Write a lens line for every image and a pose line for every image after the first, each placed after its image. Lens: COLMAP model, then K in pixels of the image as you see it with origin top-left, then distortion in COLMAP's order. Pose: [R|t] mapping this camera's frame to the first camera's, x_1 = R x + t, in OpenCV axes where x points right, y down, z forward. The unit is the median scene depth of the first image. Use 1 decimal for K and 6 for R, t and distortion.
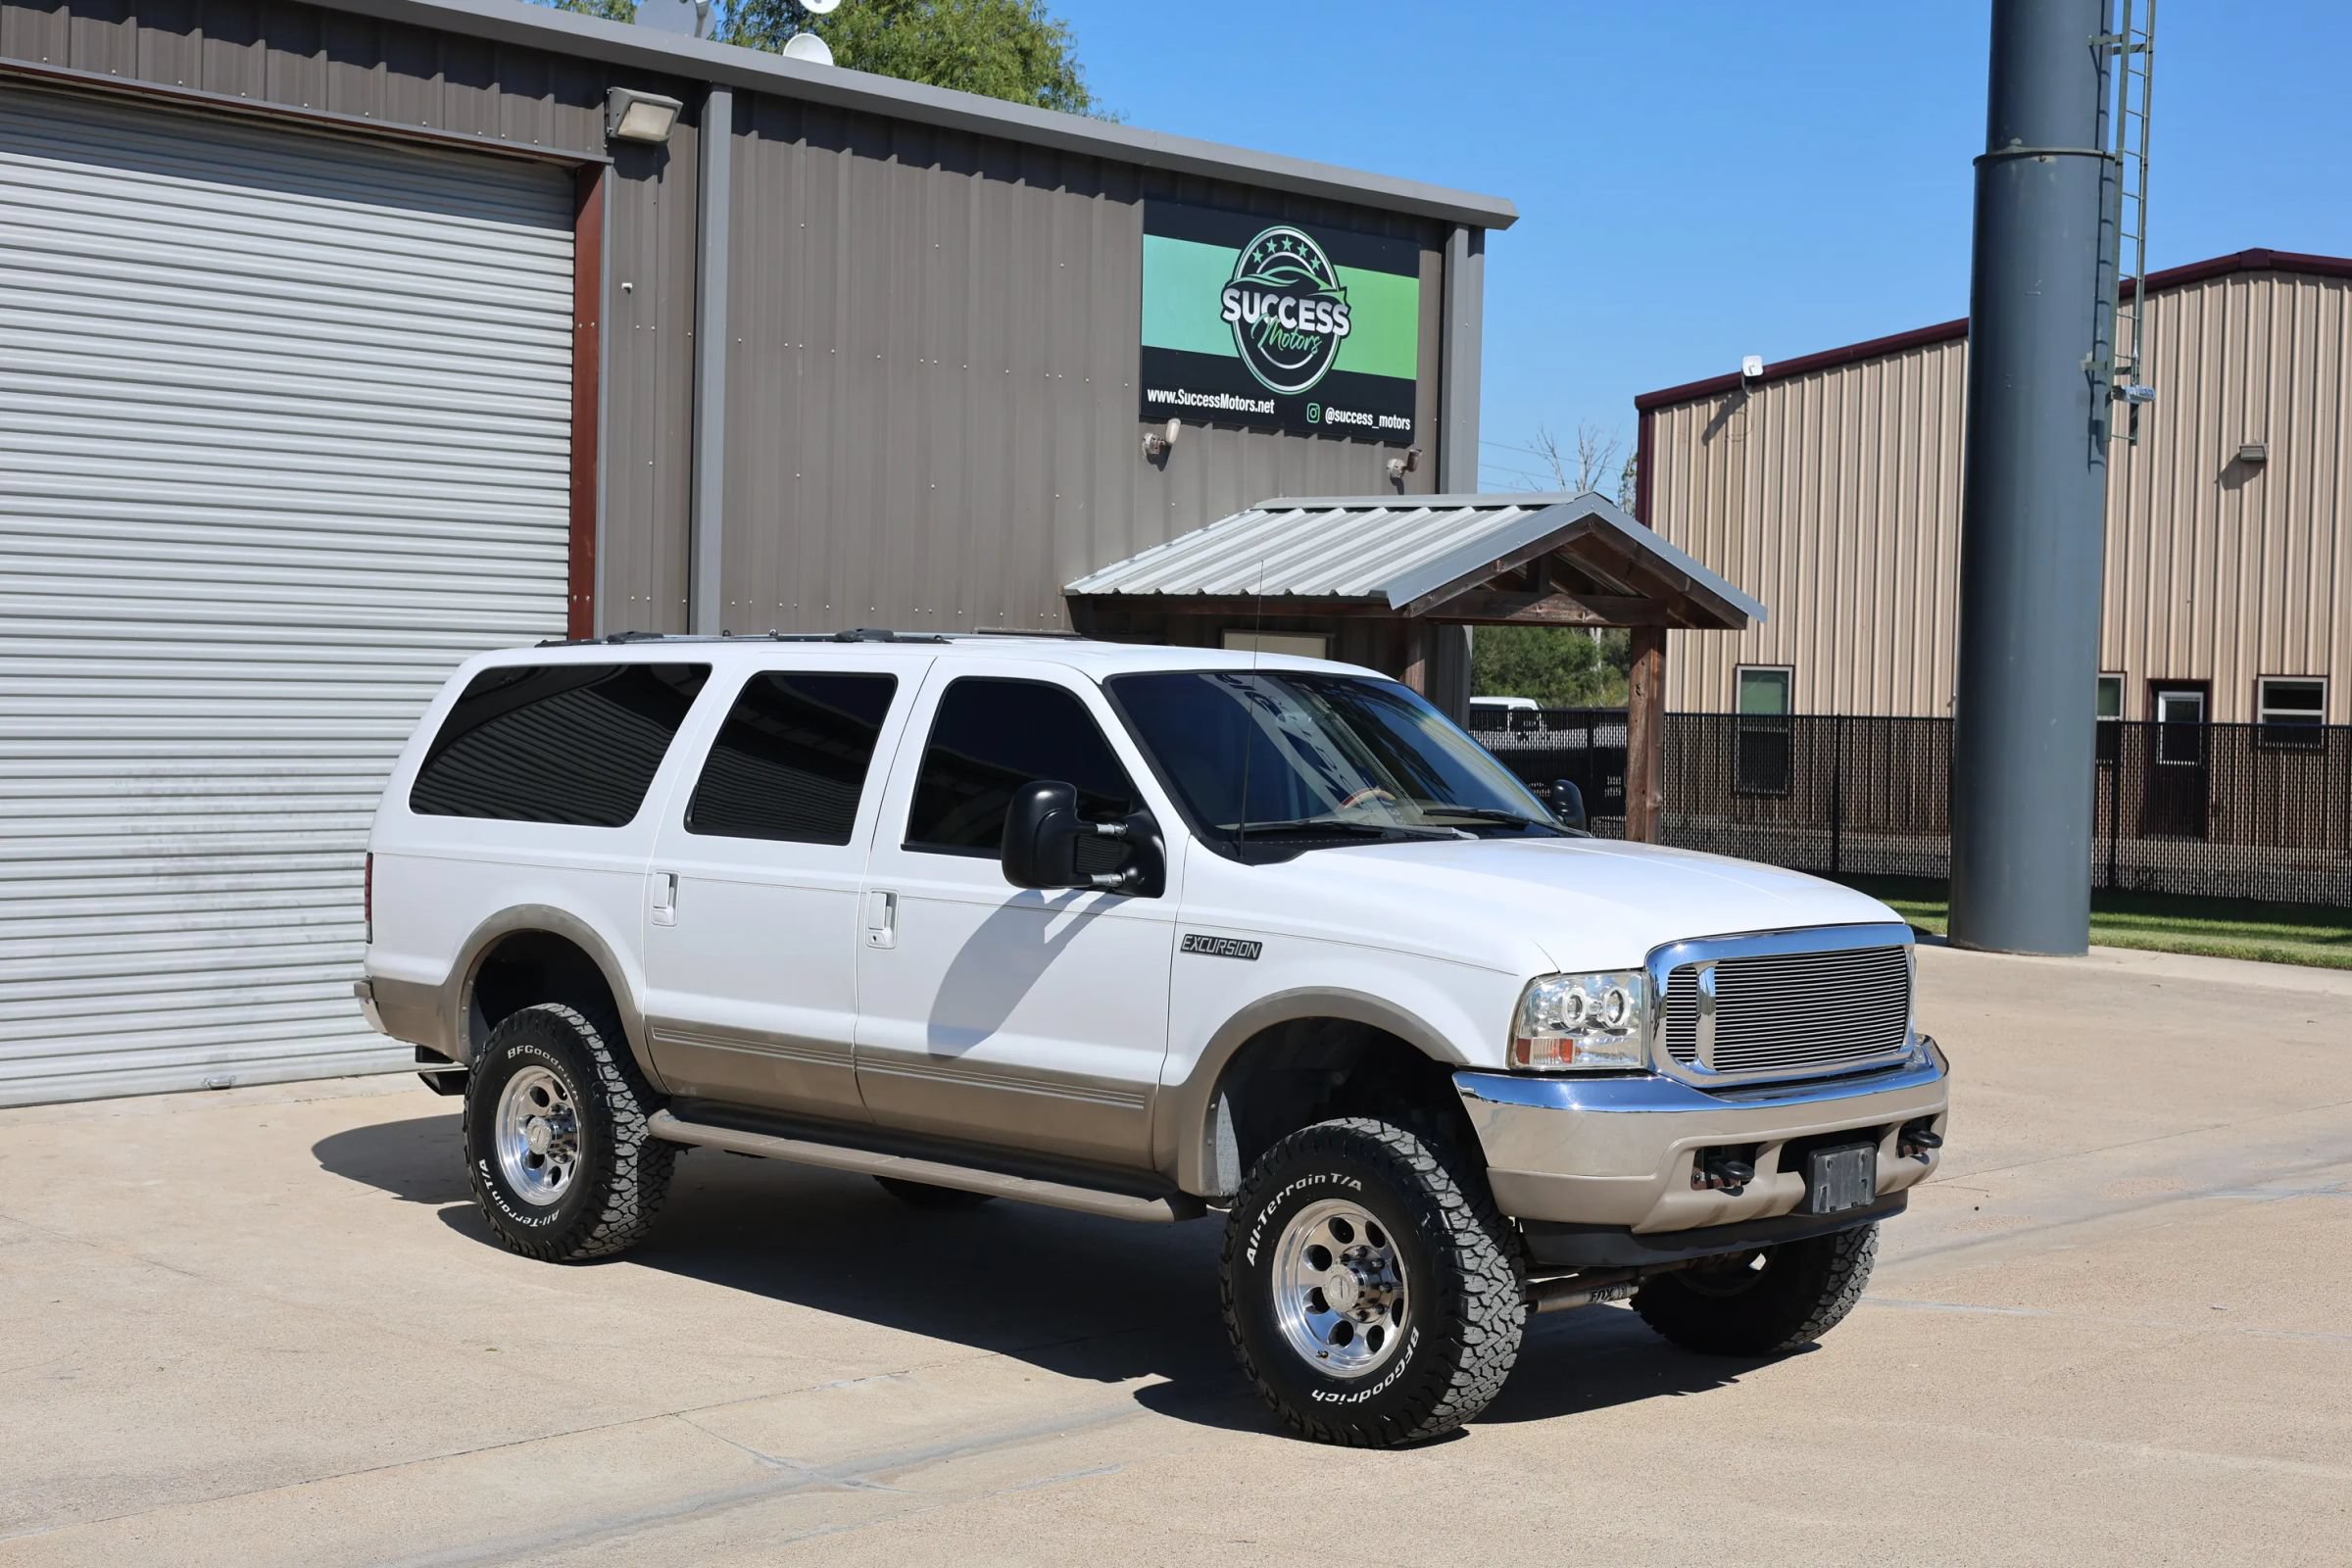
lens RADIAL K [[3302.6, 0, 1176.0], [0, 3302.6, 789.8], [0, 0, 1]] dist [0.078069, -0.289716]
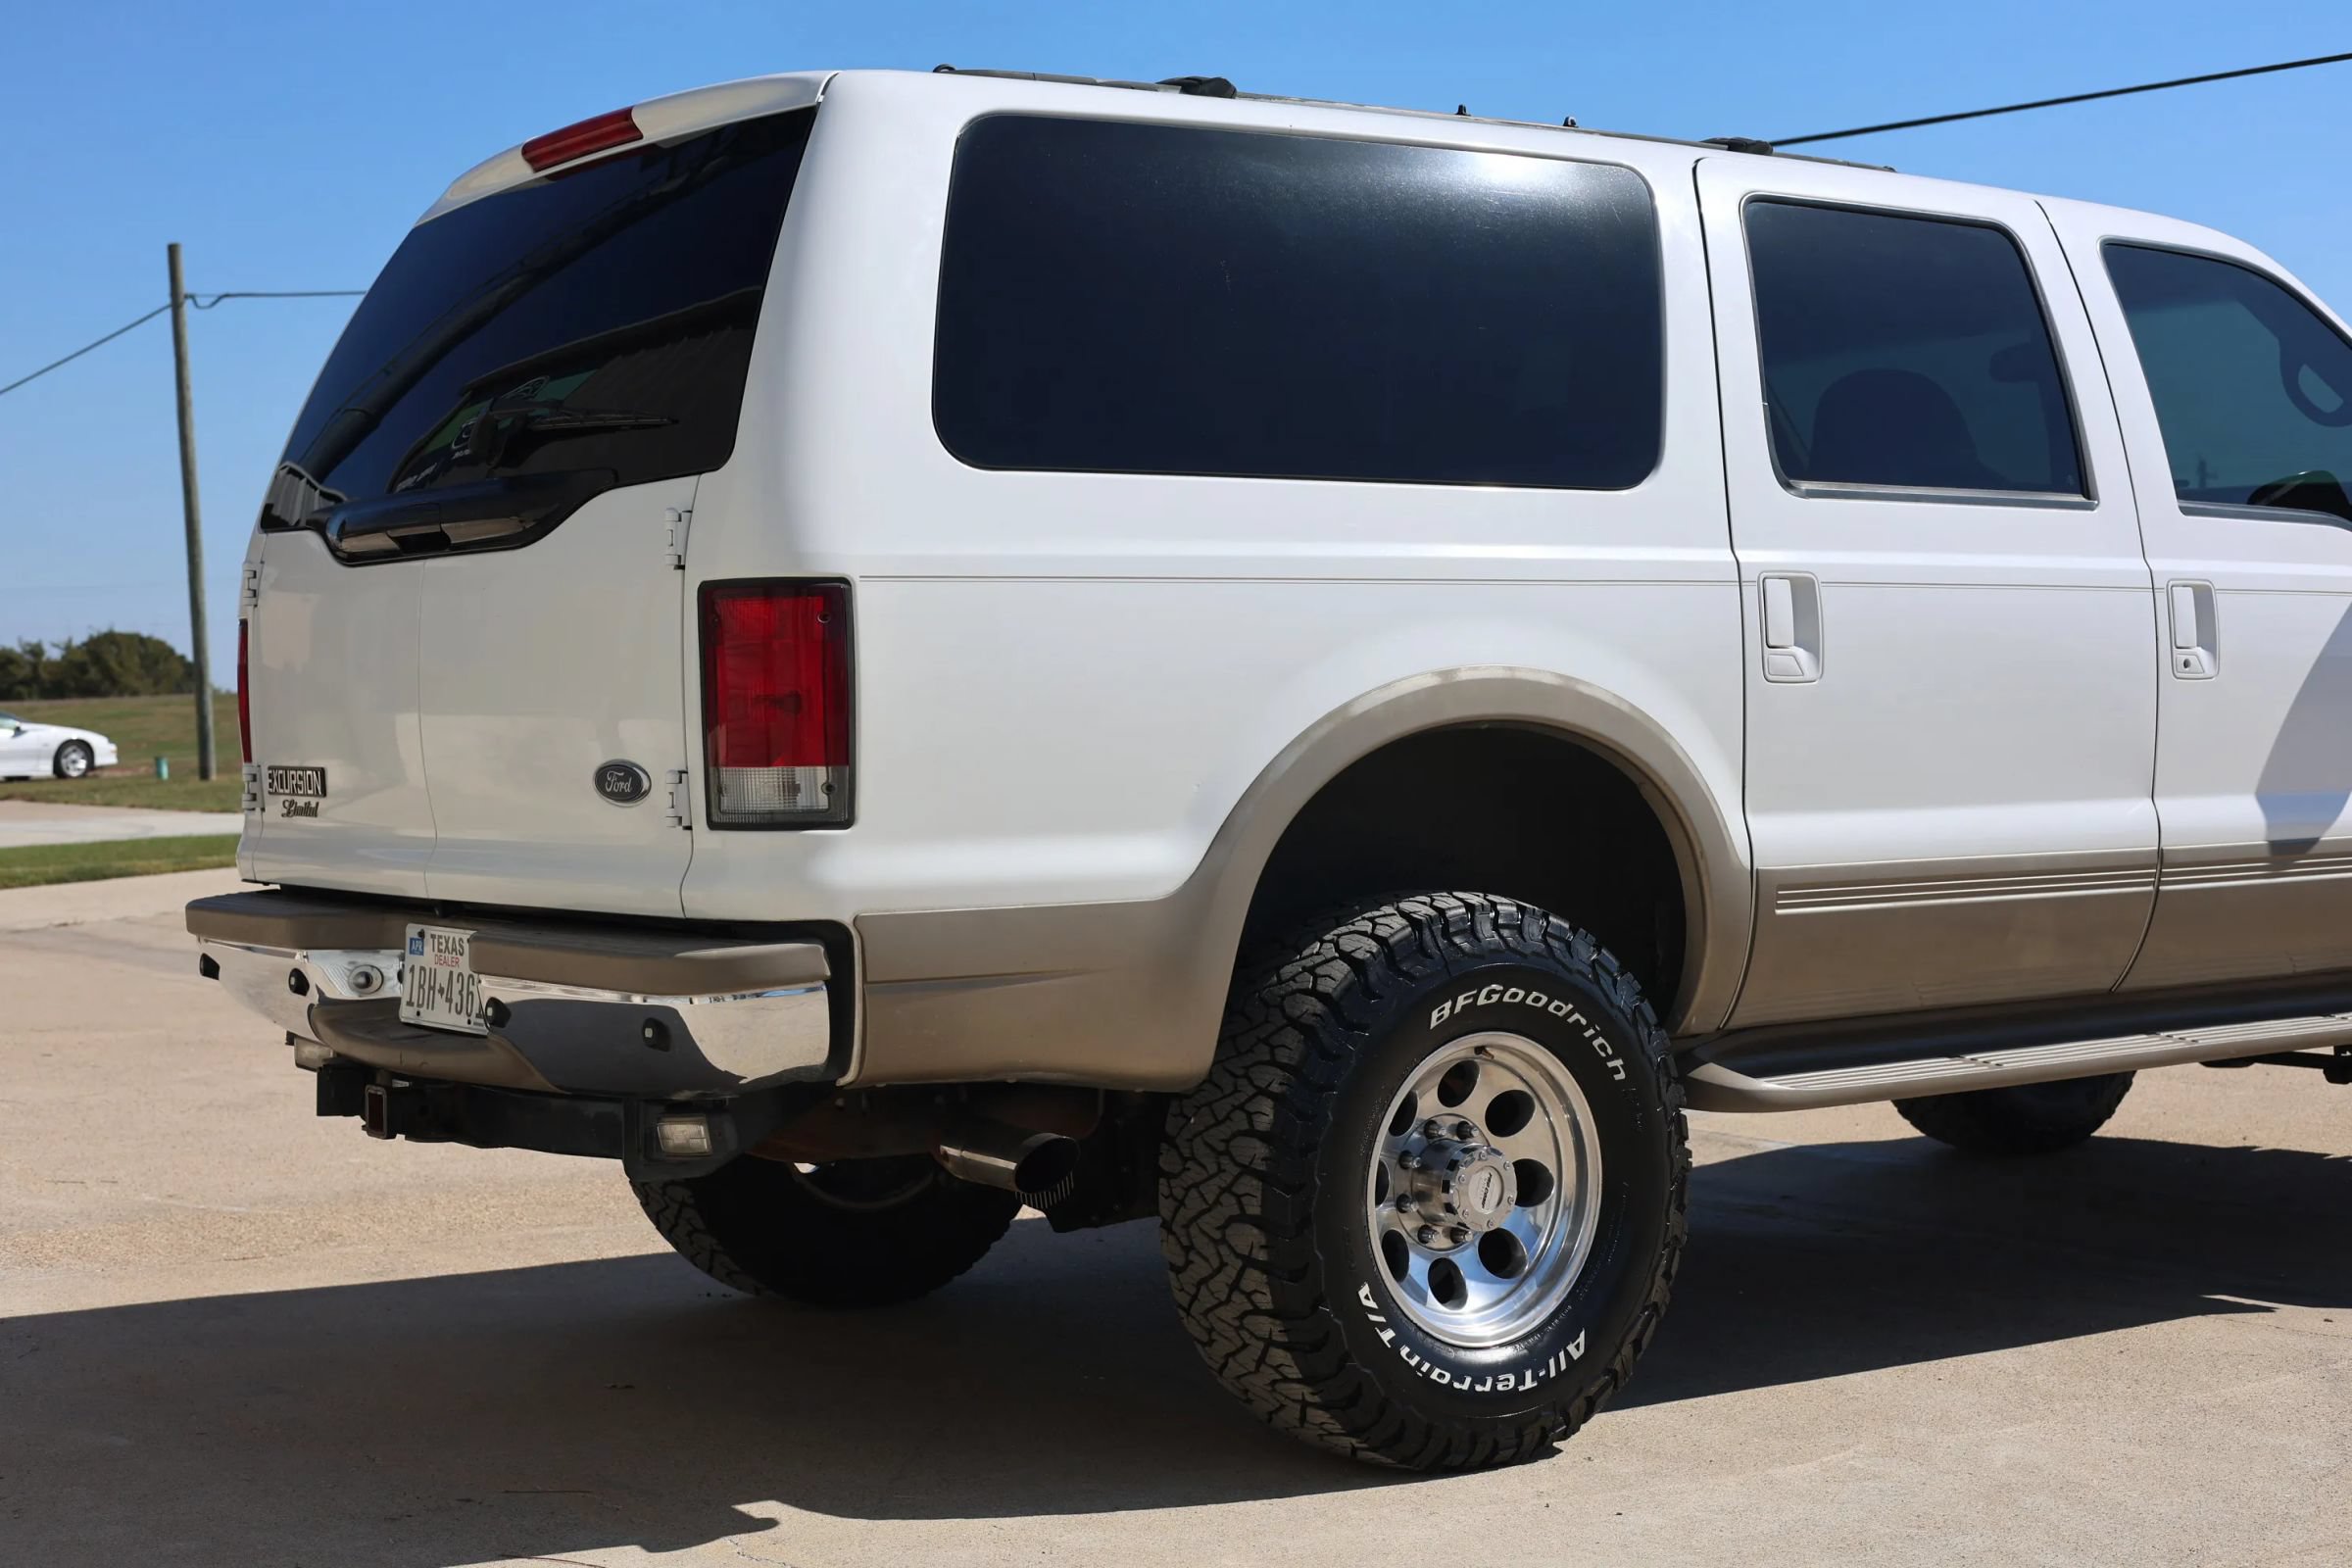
lens RADIAL K [[3302.6, 0, 1176.0], [0, 3302.6, 789.8], [0, 0, 1]] dist [0.078069, -0.289716]
pose [[0.179160, -0.048104, 0.982643, -0.657448], [0.047803, 0.998050, 0.040142, 0.032455], [-0.982658, 0.039781, 0.181110, 0.994778]]
